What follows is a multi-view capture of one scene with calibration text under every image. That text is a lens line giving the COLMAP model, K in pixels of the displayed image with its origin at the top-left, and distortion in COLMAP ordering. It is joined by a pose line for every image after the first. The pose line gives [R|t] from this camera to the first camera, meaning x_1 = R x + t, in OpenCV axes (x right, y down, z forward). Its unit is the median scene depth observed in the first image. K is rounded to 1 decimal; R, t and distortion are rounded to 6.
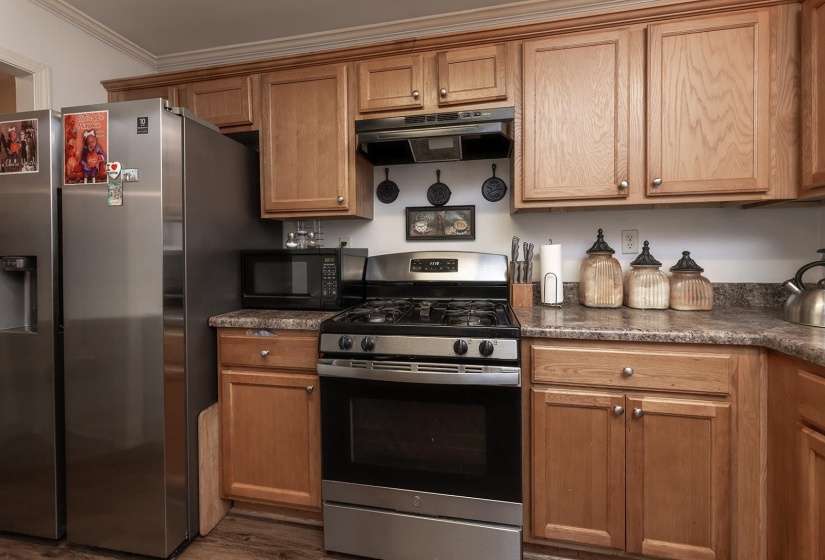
lens RADIAL K [[345.7, 0, 410.8], [0, 345.7, 257.2], [0, 0, 1]] dist [0.000547, 0.000183]
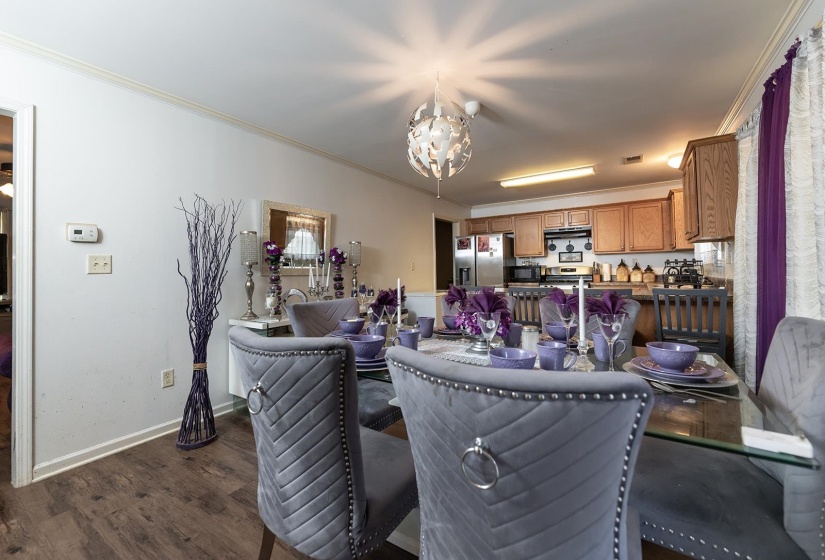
lens RADIAL K [[347.6, 0, 411.9], [0, 347.6, 262.5], [0, 0, 1]] dist [0.000333, 0.000052]
pose [[0.929302, -0.013935, -0.369057, -0.112971], [0.003927, 0.999604, -0.027855, 0.043784], [0.369299, 0.024437, 0.928989, -3.095122]]
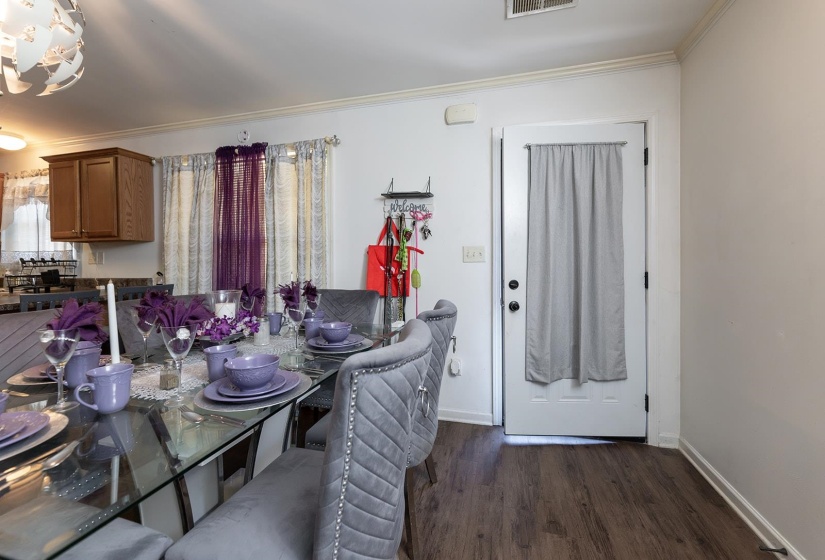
lens RADIAL K [[347.6, 0, 411.9], [0, 347.6, 262.5], [0, 0, 1]] dist [0.000333, 0.000052]
pose [[0.063667, 0.004246, 0.997962, -1.241857], [0.016731, 0.999846, -0.005322, 0.038942], [-0.997831, 0.017036, 0.063586, -2.628902]]
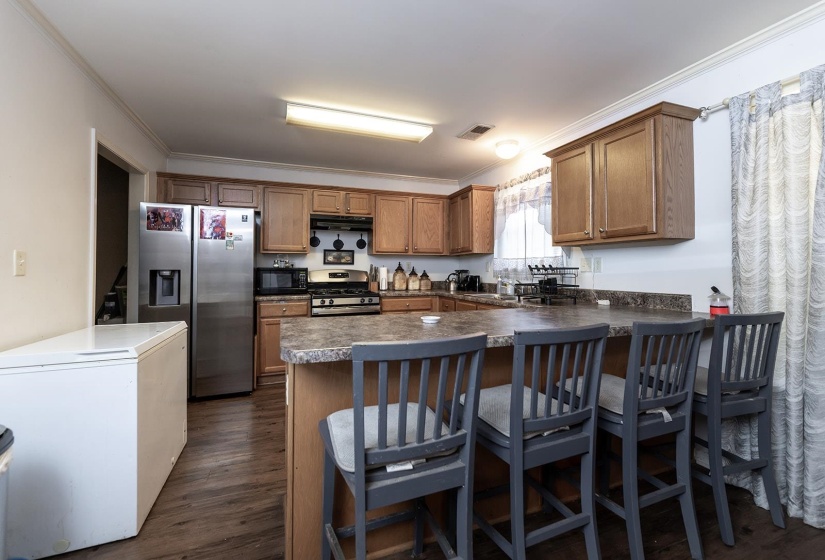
lens RADIAL K [[344.5, 0, 411.5], [0, 344.5, 265.4], [0, 0, 1]] dist [-0.000628, -0.000110]
pose [[0.842918, 0.016228, 0.537798, -0.909229], [-0.003366, 0.999685, -0.024889, 0.015210], [-0.538032, 0.019169, 0.842706, -1.464207]]
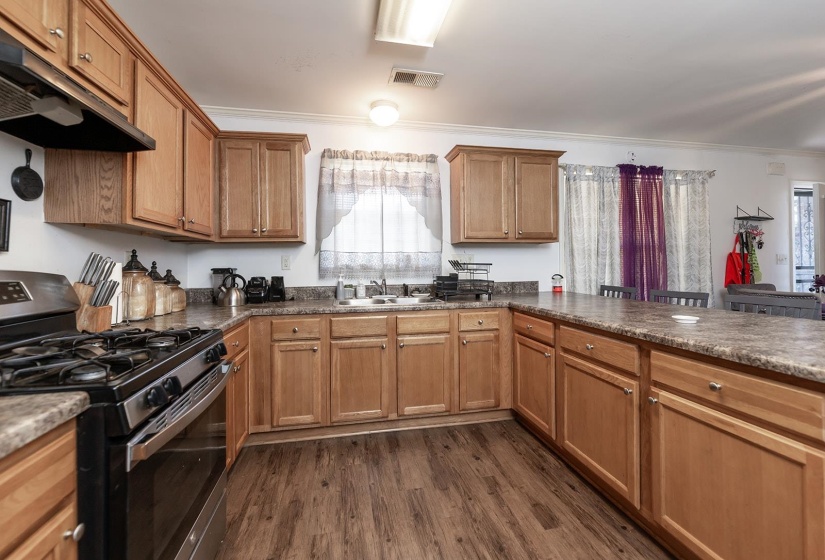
lens RADIAL K [[347.6, 0, 411.9], [0, 347.6, 262.5], [0, 0, 1]] dist [0.000333, 0.000052]
pose [[-0.390559, 0.021286, 0.920332, -0.875926], [0.022460, 0.999655, -0.013590, -0.005567], [-0.920304, 0.015363, -0.390902, 0.653821]]
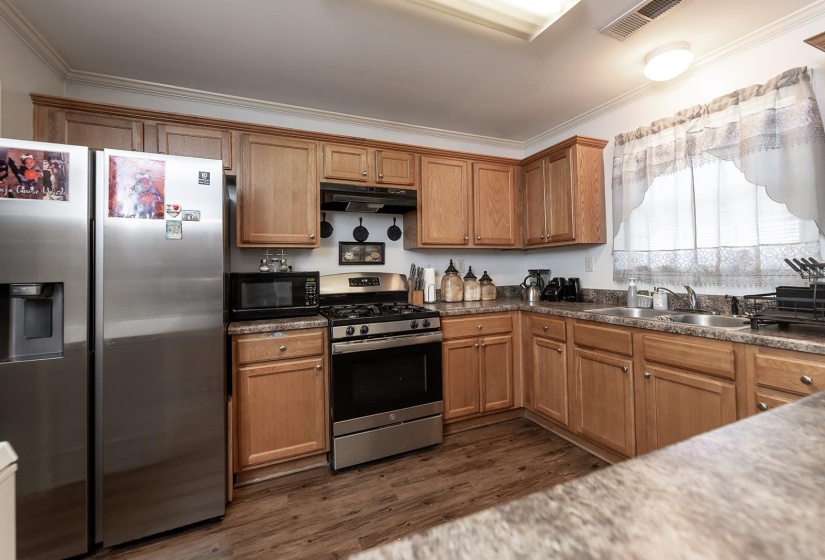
lens RADIAL K [[347.6, 0, 411.9], [0, 347.6, 262.5], [0, 0, 1]] dist [0.000333, 0.000052]
pose [[0.812411, 0.004756, 0.583066, -0.748552], [0.015822, 0.999419, -0.030198, -0.013680], [-0.582871, 0.033759, 0.811863, -0.408314]]
